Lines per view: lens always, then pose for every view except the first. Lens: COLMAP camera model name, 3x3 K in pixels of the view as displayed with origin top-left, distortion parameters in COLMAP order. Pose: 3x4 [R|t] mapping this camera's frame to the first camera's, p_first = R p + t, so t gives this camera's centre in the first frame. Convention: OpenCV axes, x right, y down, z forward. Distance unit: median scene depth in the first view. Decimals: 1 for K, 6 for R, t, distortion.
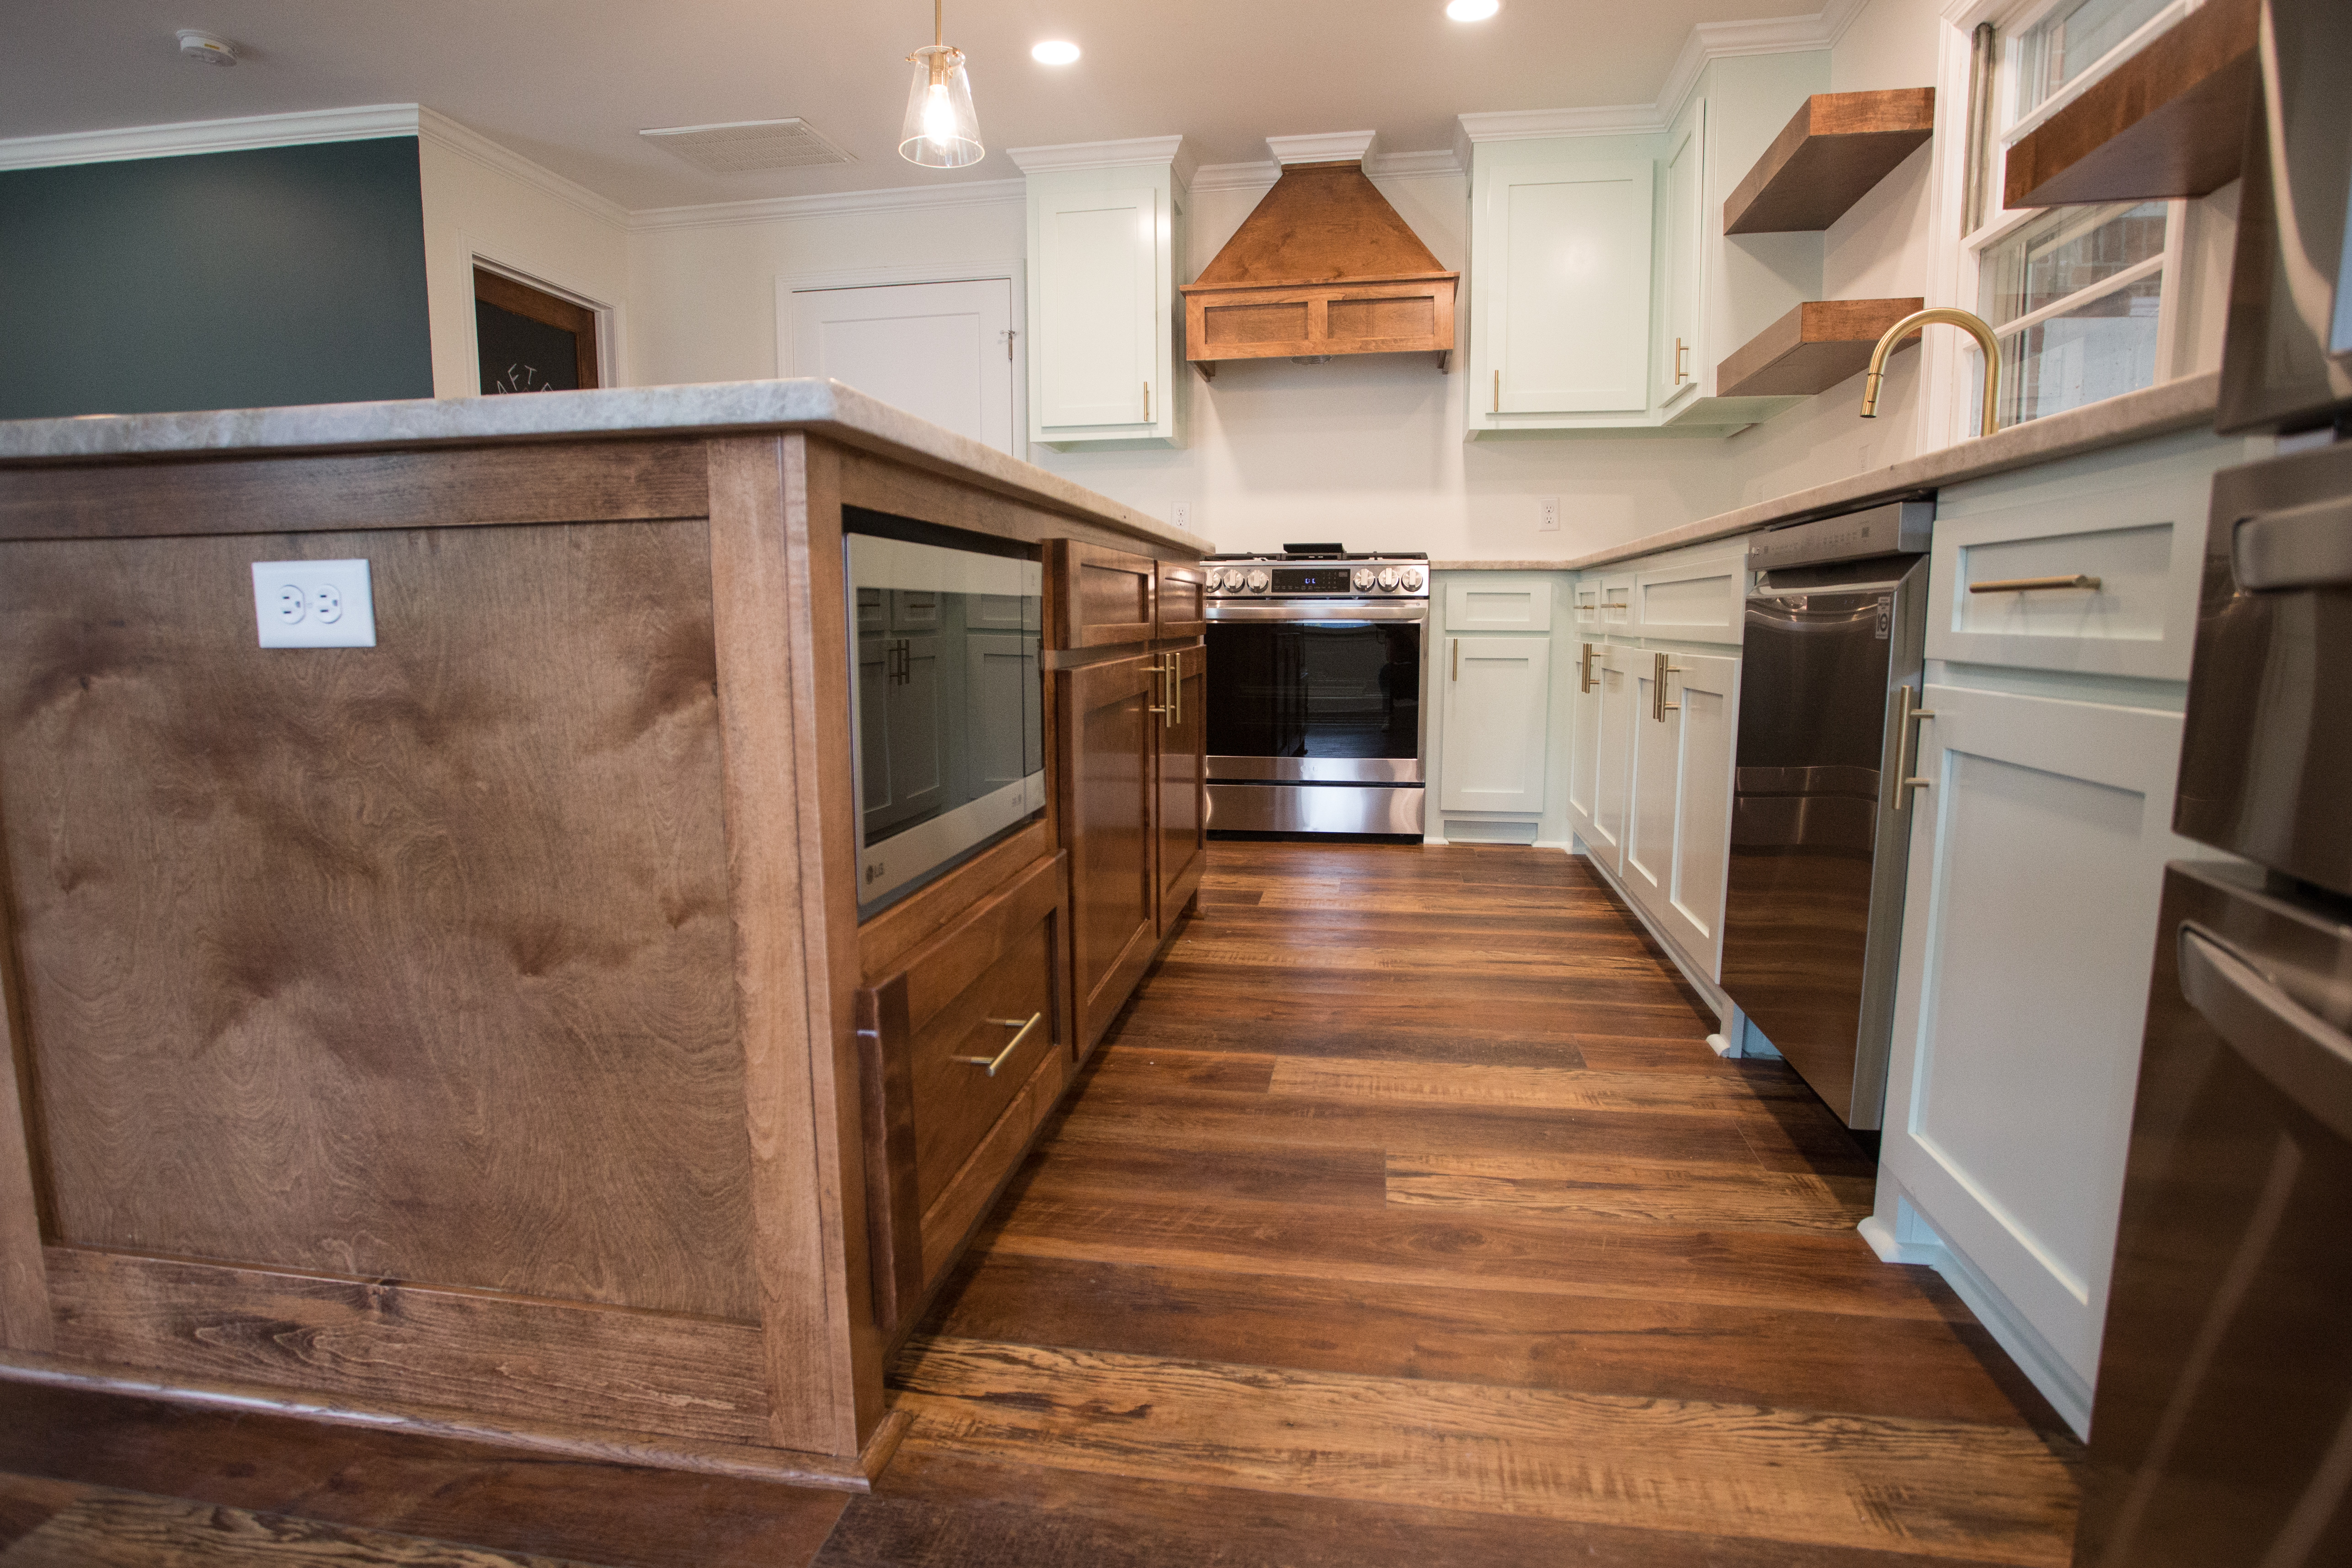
lens RADIAL K [[1219.7, 0, 1173.6], [0, 1219.7, 785.7], [0, 0, 1]] dist [-0.073463, 0.031251]
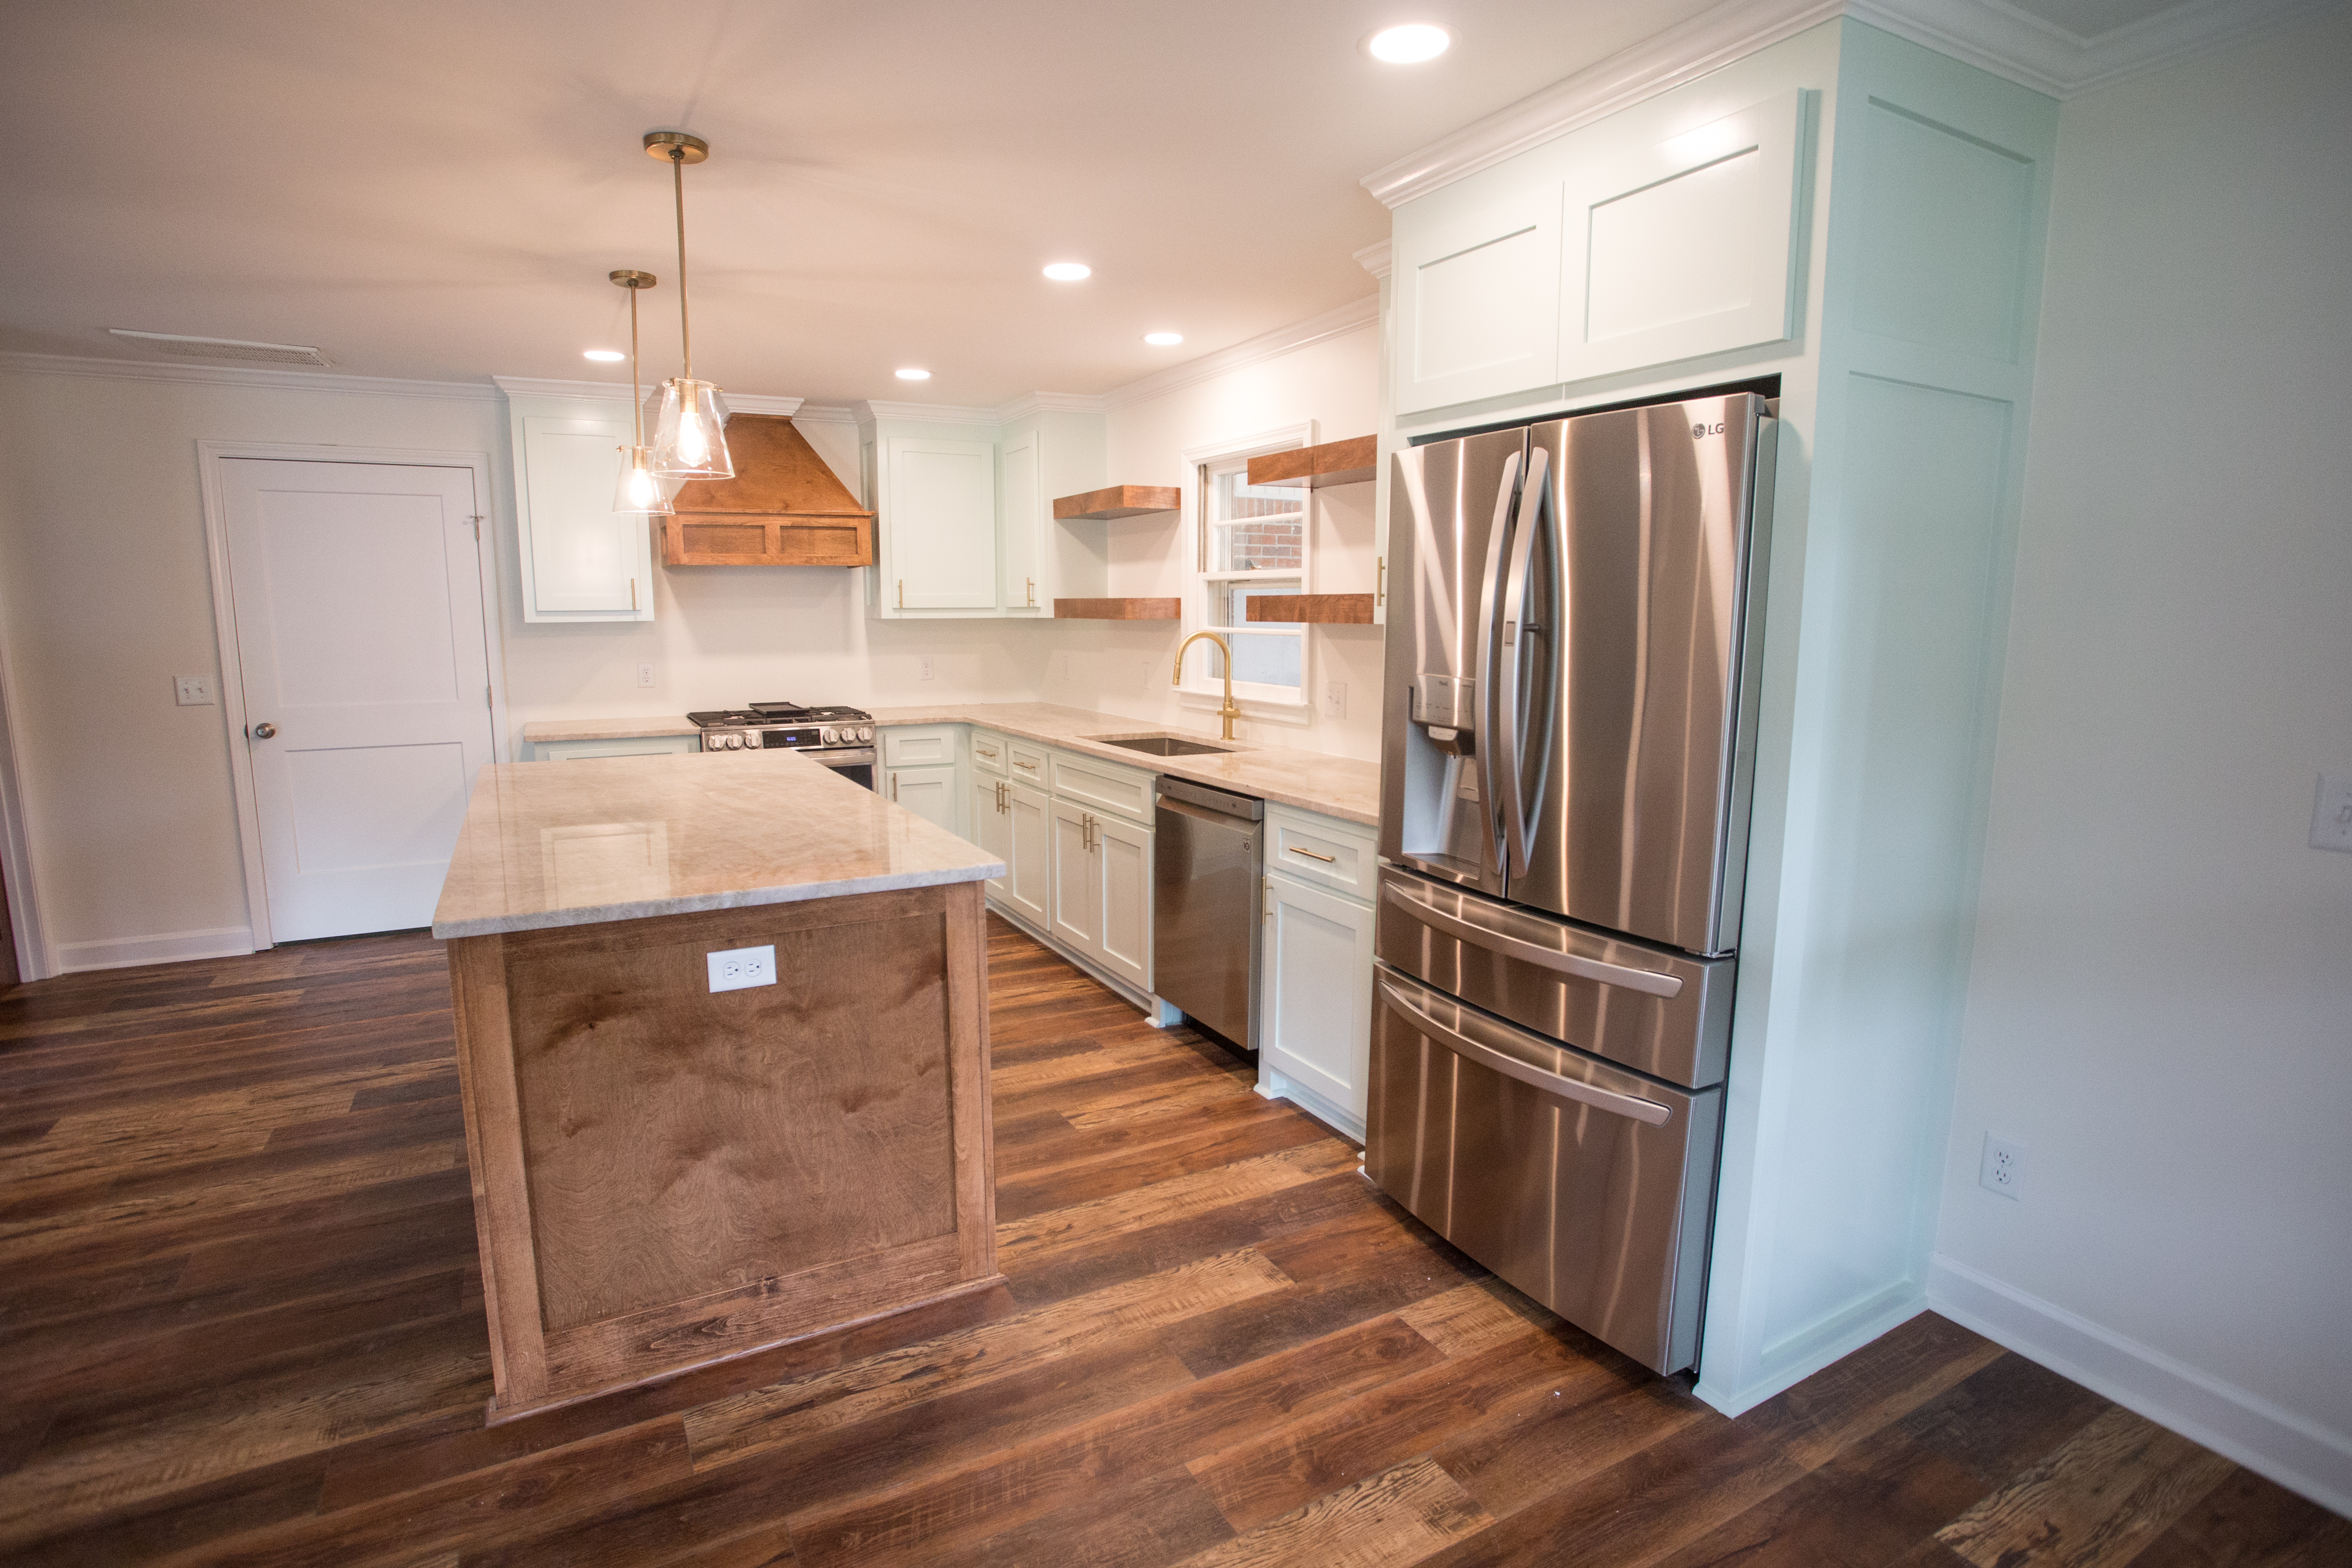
lens RADIAL K [[1172.4, 0, 1172.1], [0, 1172.4, 784.3], [0, 0, 1]] dist [-0.078960, 0.037260]
pose [[0.784793, -0.085959, 0.613768, -0.677455], [0.080291, 0.996090, 0.036839, -0.246305], [-0.614535, 0.020369, 0.788626, -0.557051]]
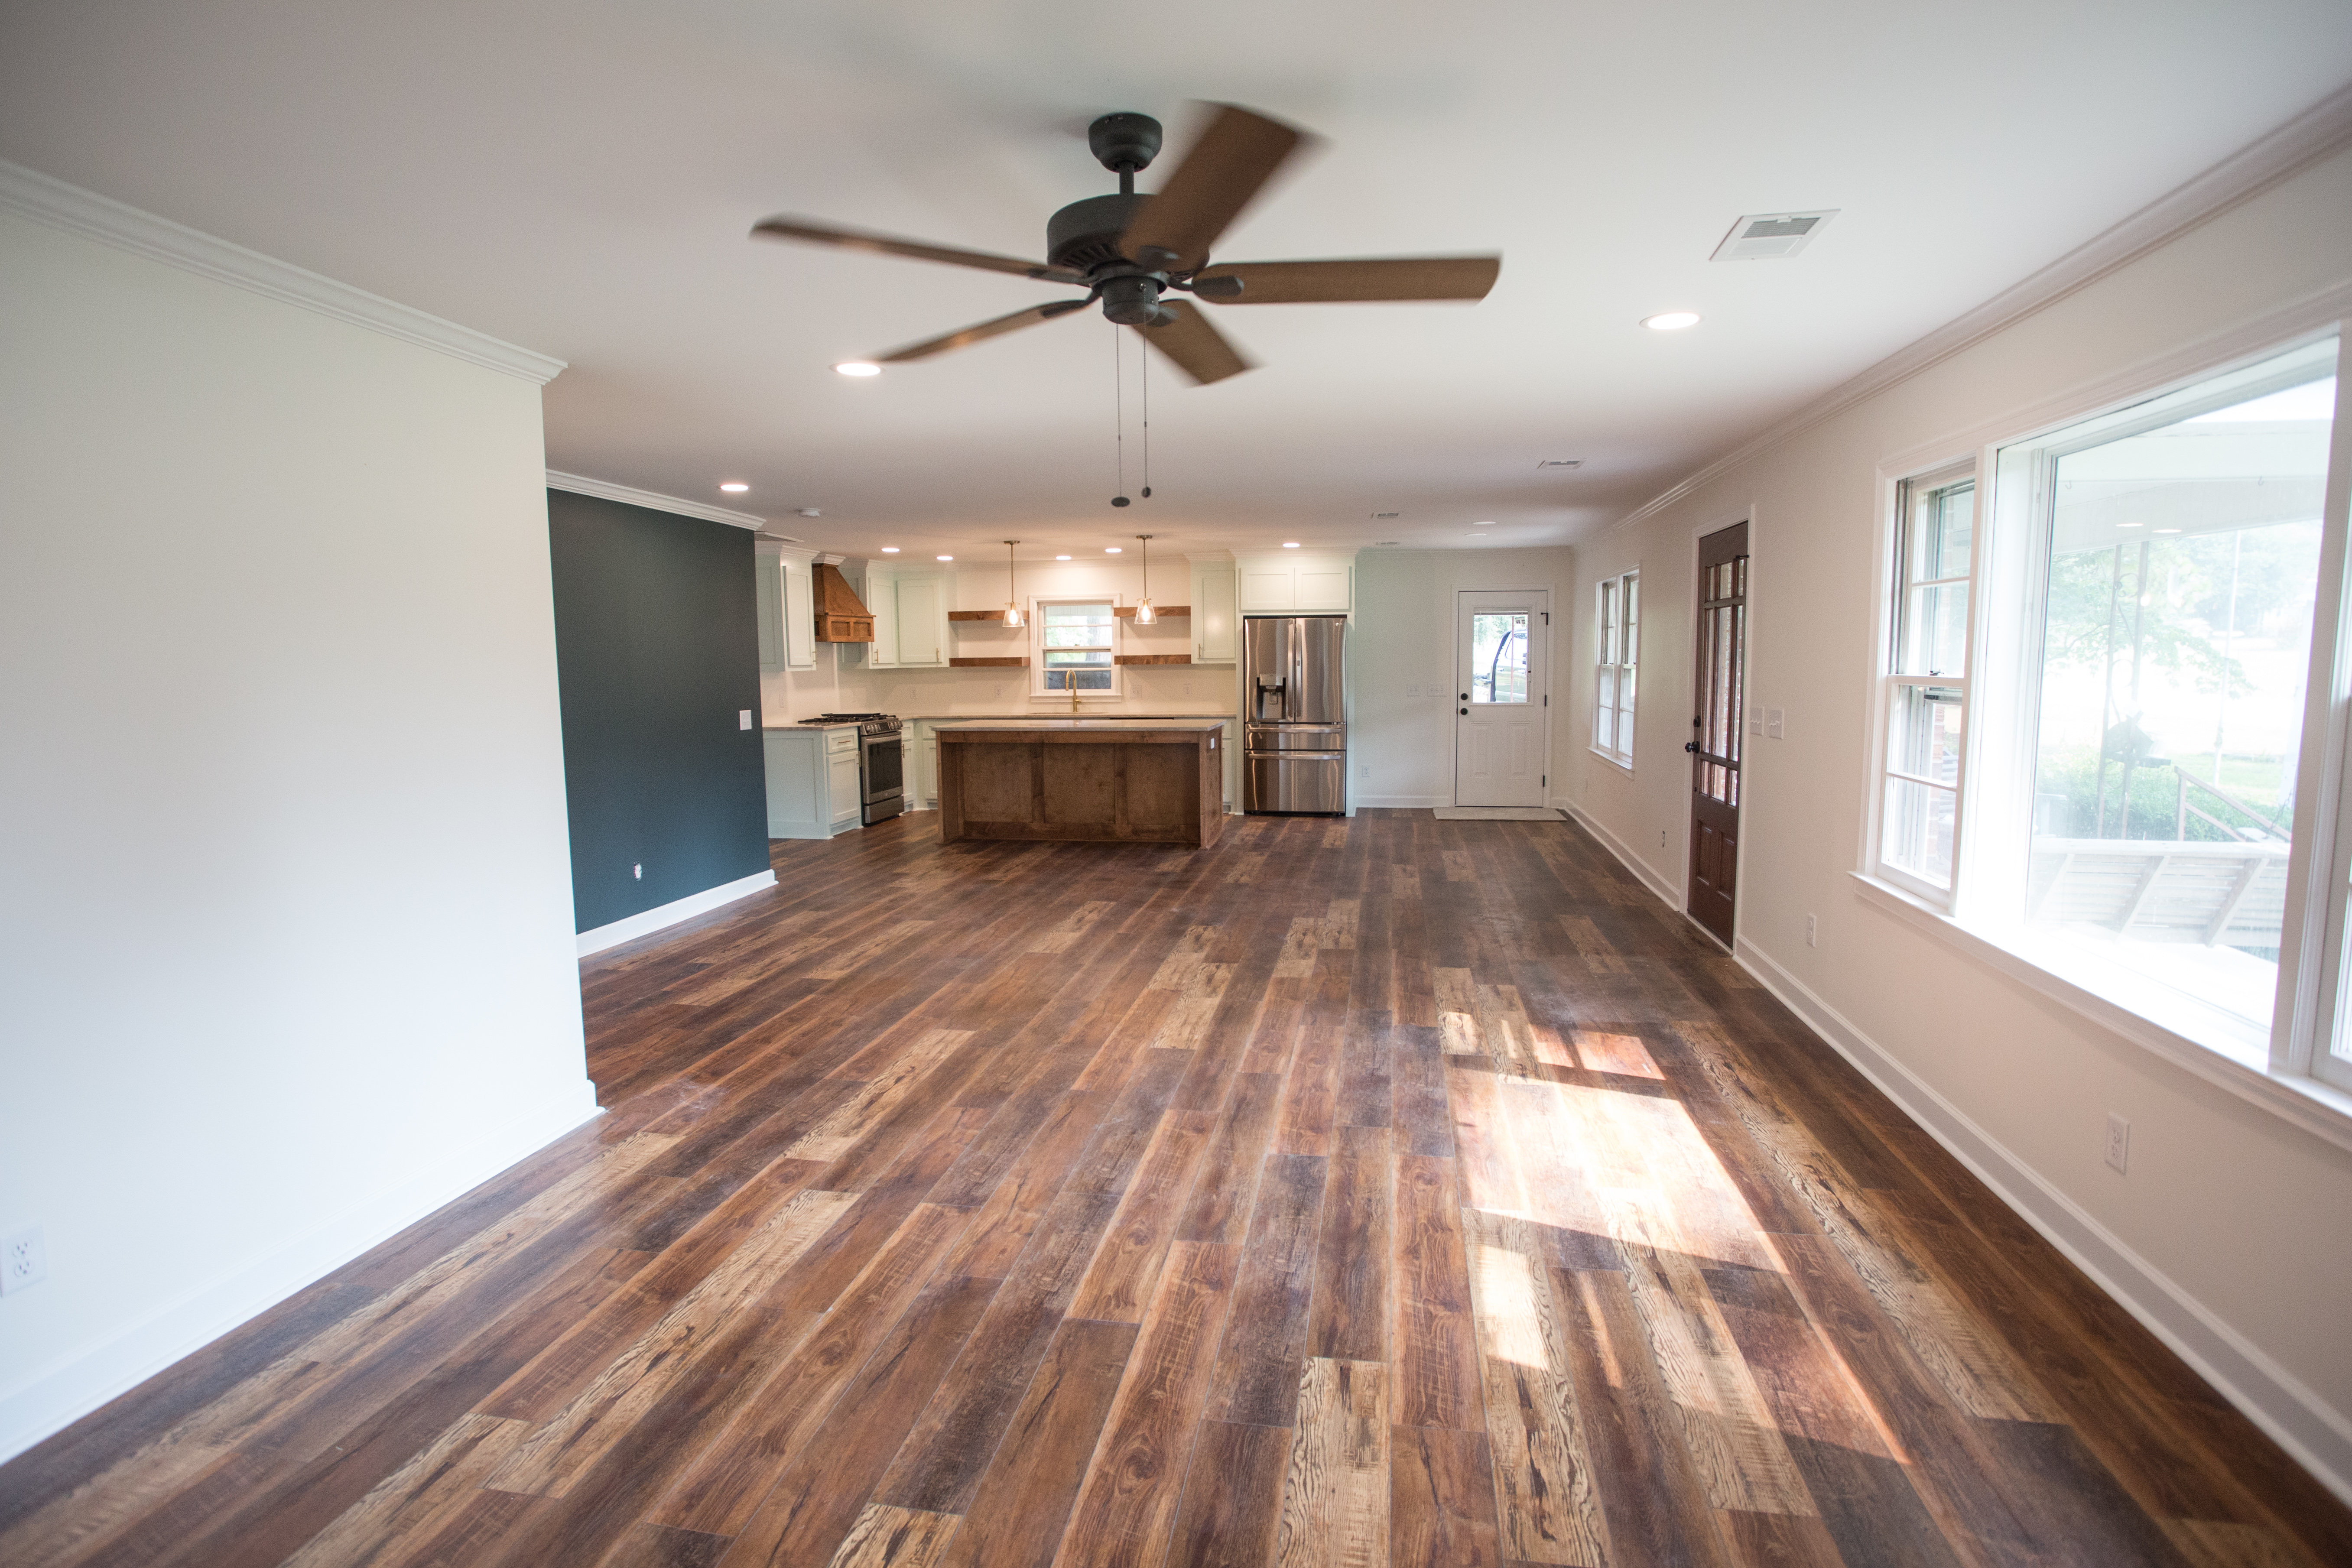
lens RADIAL K [[1167.1, 0, 1181.3], [0, 1167.1, 790.8], [0, 0, 1]] dist [-0.085805, 0.047584]
pose [[0.010949, -0.108563, 0.994029, -4.777685], [0.148604, 0.983227, 0.105746, -0.383646], [-0.988836, 0.146559, 0.026898, 0.517338]]
